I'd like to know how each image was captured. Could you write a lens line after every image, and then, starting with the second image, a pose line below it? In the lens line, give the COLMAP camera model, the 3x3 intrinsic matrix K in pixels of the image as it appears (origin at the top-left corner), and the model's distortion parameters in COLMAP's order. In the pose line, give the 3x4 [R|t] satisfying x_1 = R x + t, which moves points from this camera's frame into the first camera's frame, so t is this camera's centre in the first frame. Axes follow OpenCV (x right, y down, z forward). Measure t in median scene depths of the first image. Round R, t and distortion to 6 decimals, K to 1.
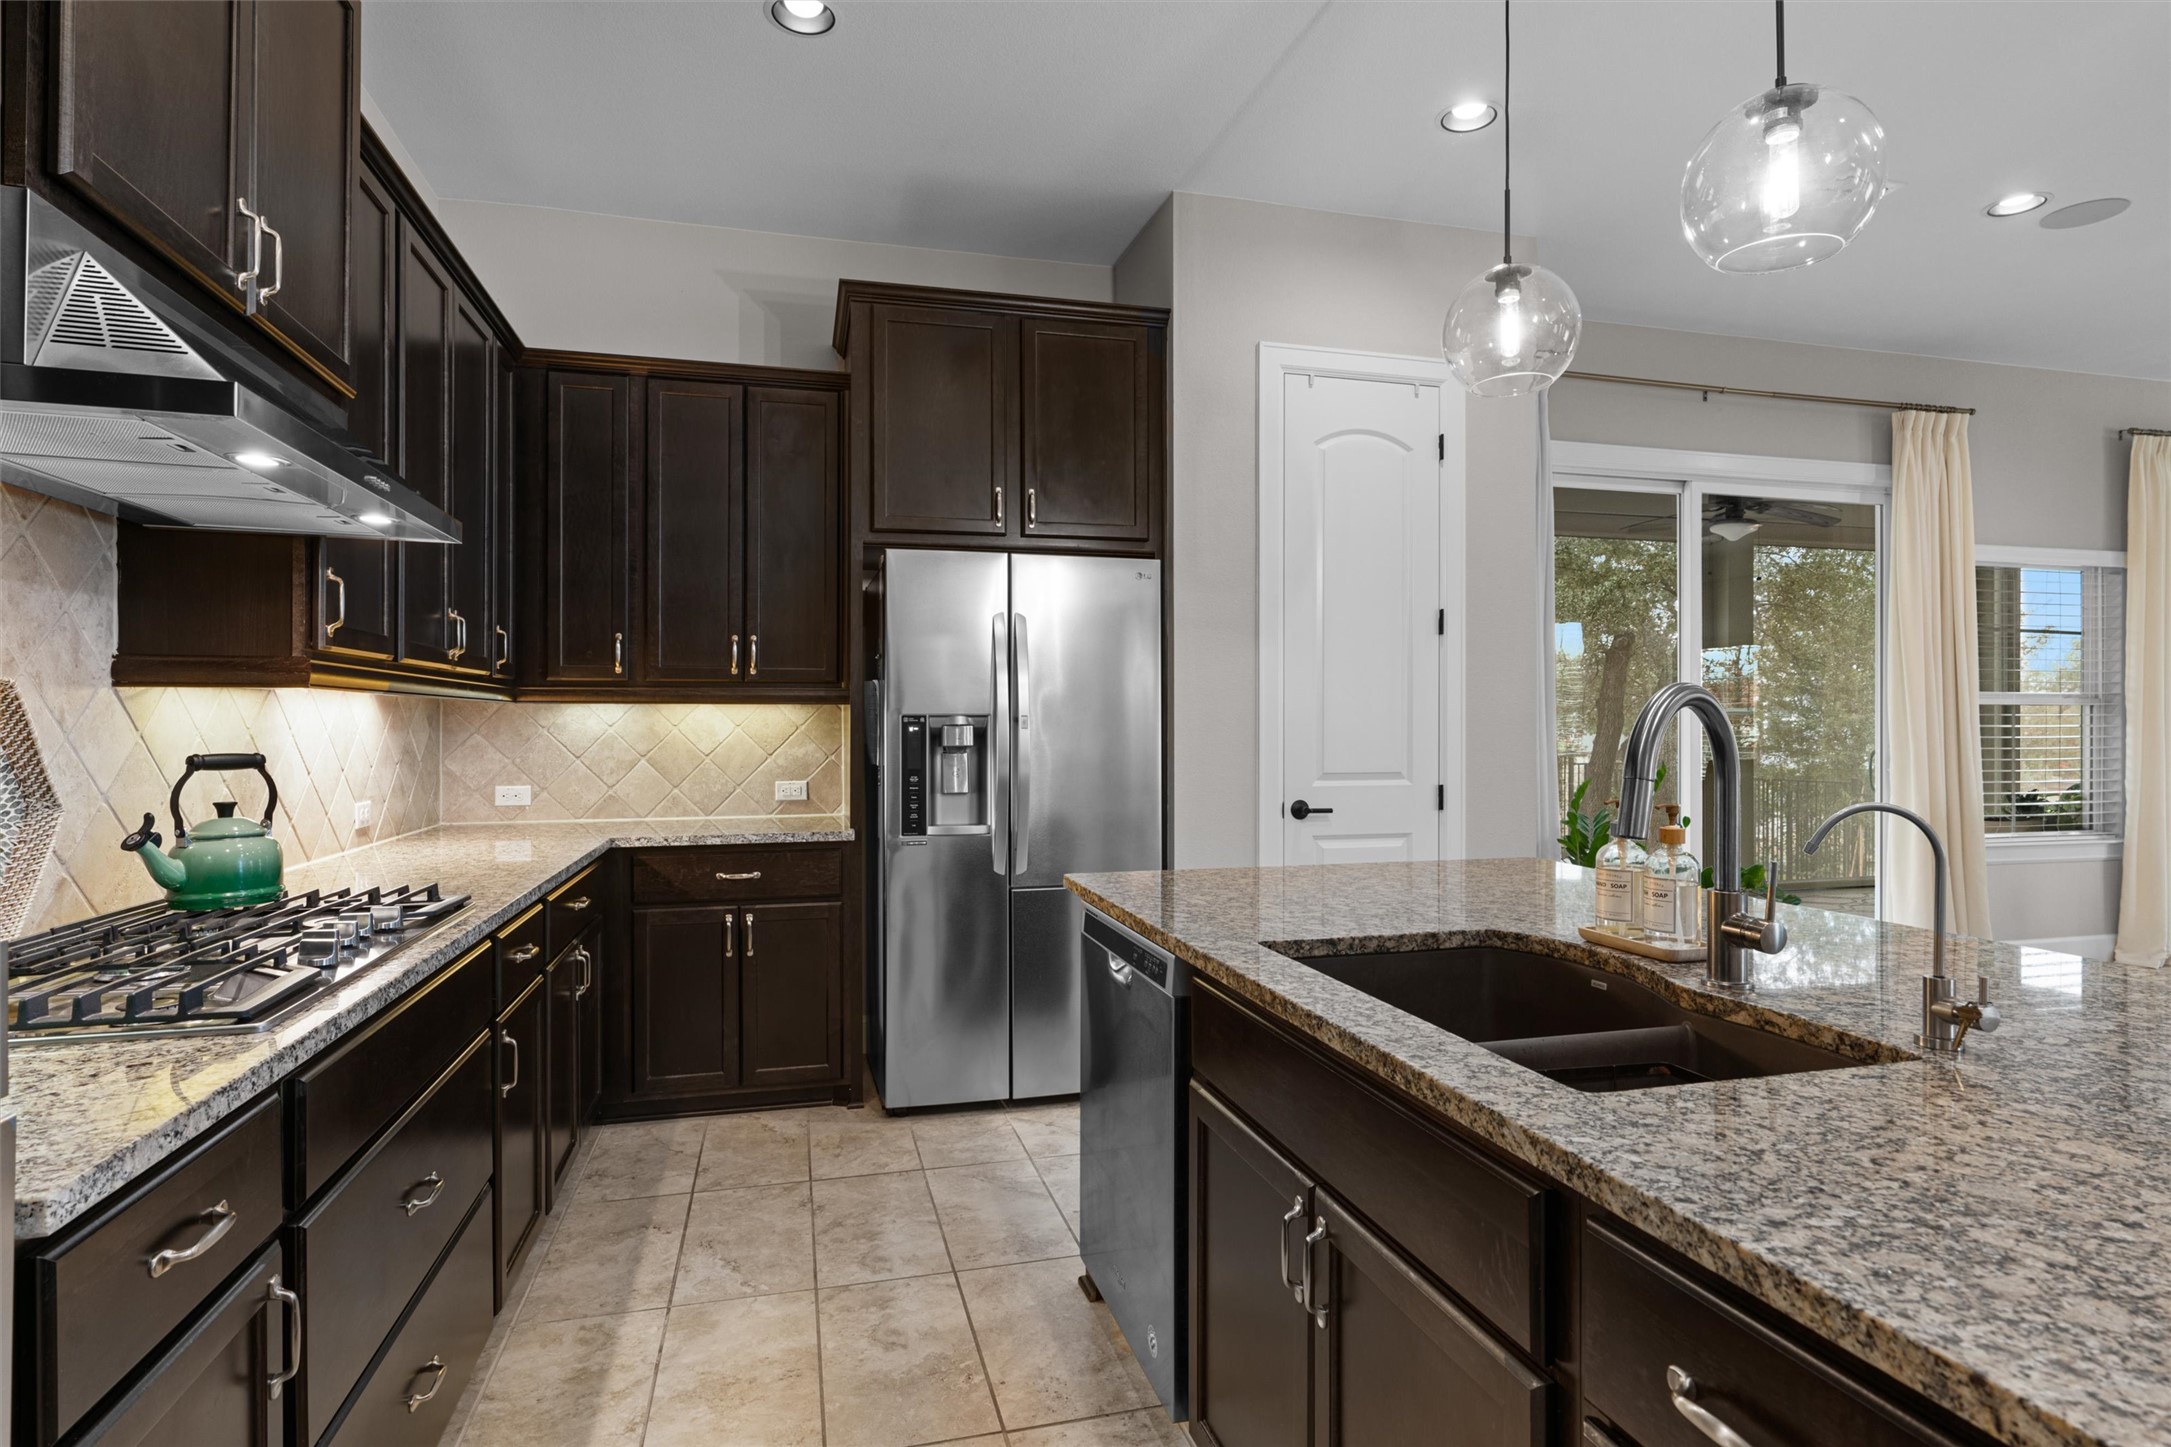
lens RADIAL K [[1131.2, 0, 1090.8], [0, 1131.2, 726.4], [0, 0, 1]] dist [-0.009950, 0.003663]
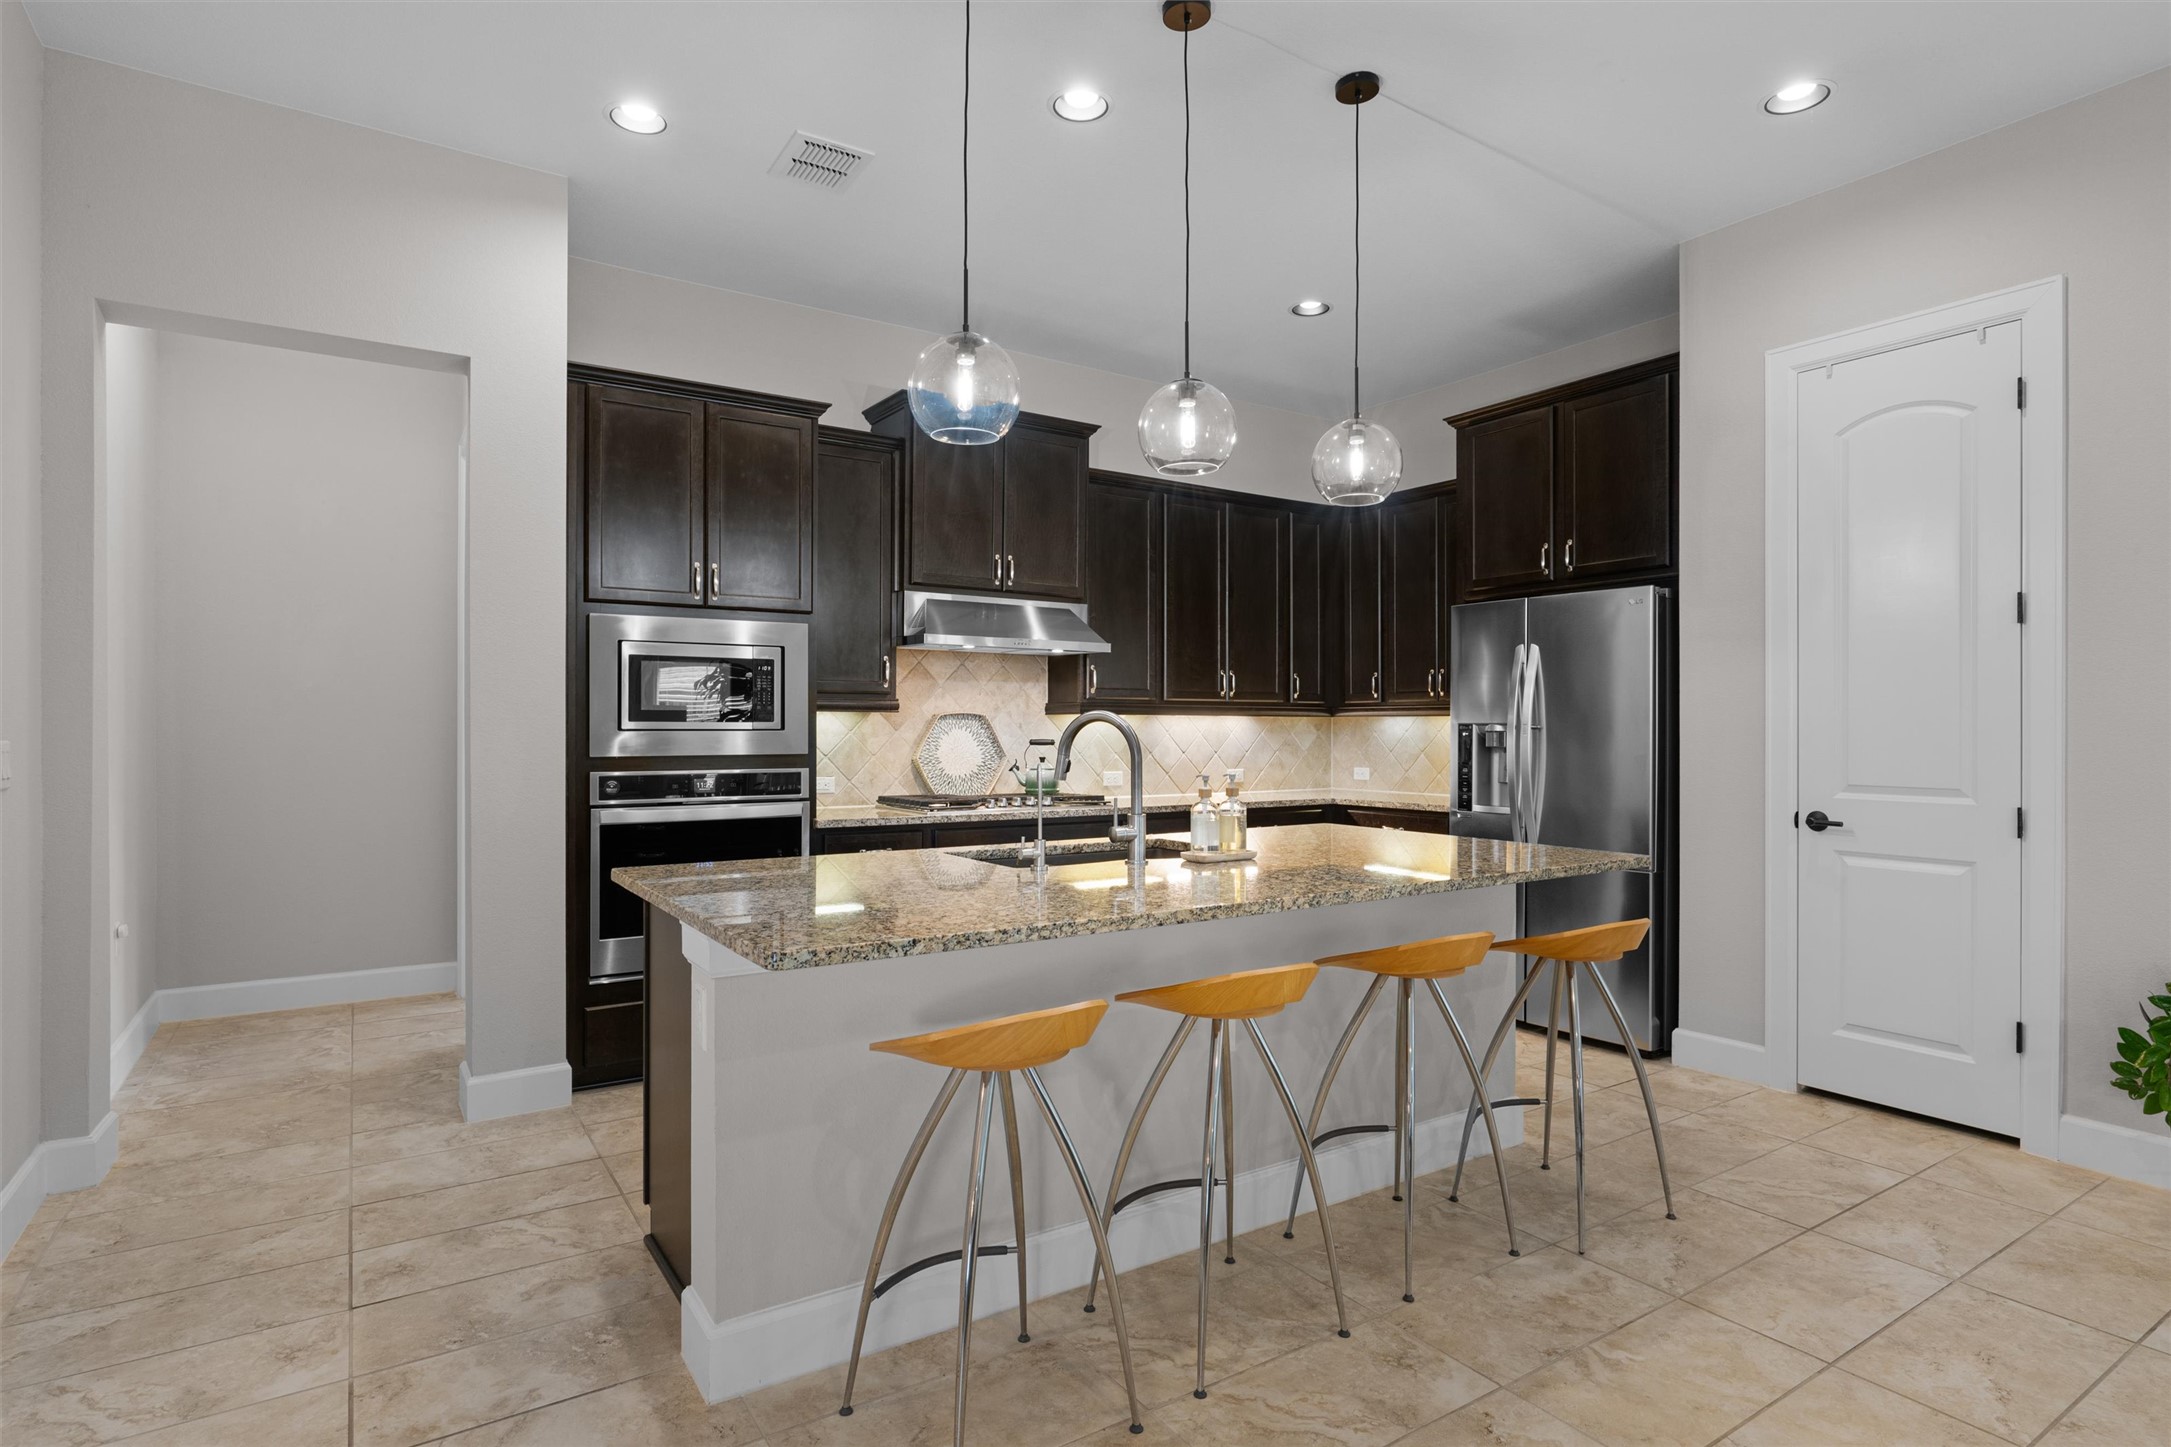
lens RADIAL K [[1131.2, 0, 1099.1], [0, 1131.2, 725.1], [0, 0, 1]] dist [-0.009950, 0.003663]
pose [[0.320230, -0.002766, -0.947336, 0.923553], [-0.007252, 0.999959, -0.005371, 0.001743], [0.947312, 0.008590, 0.320197, 0.119589]]
